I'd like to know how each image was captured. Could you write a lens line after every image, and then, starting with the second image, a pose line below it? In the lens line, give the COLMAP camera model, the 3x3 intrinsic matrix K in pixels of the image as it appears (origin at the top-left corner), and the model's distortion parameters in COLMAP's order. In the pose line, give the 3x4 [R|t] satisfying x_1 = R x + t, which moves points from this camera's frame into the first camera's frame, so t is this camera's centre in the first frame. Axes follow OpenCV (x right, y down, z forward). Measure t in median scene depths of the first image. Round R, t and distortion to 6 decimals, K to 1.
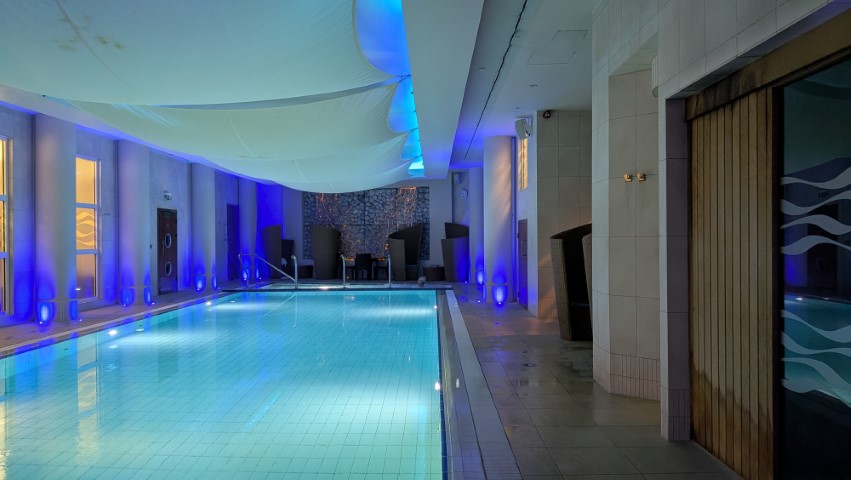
lens RADIAL K [[604.6, 0, 425.0], [0, 604.6, 239.8], [0, 0, 1]] dist [-0.000529, -0.000178]
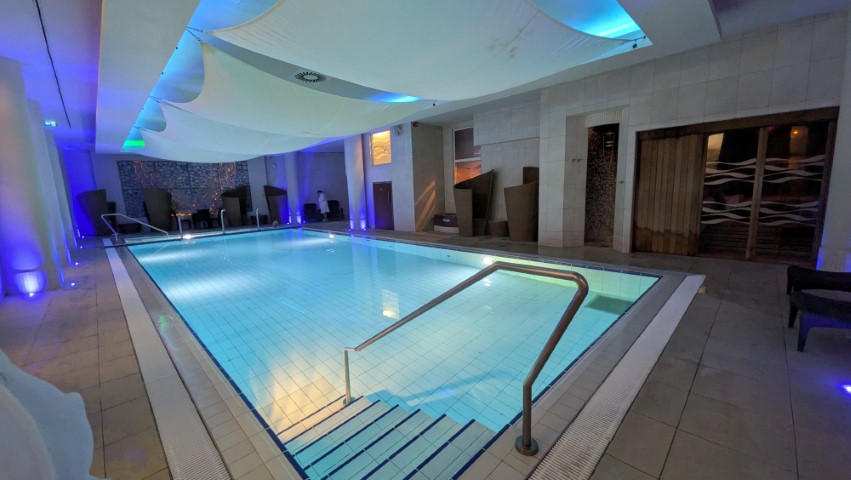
lens RADIAL K [[332.3, 0, 425.5], [0, 332.3, 239.9], [0, 0, 1]] dist [0.000394, -0.000017]
pose [[0.695688, -0.124925, 0.707398, -0.282938], [0.033904, 0.989375, 0.141379, 0.001930], [-0.717543, -0.074372, 0.692532, 0.119073]]
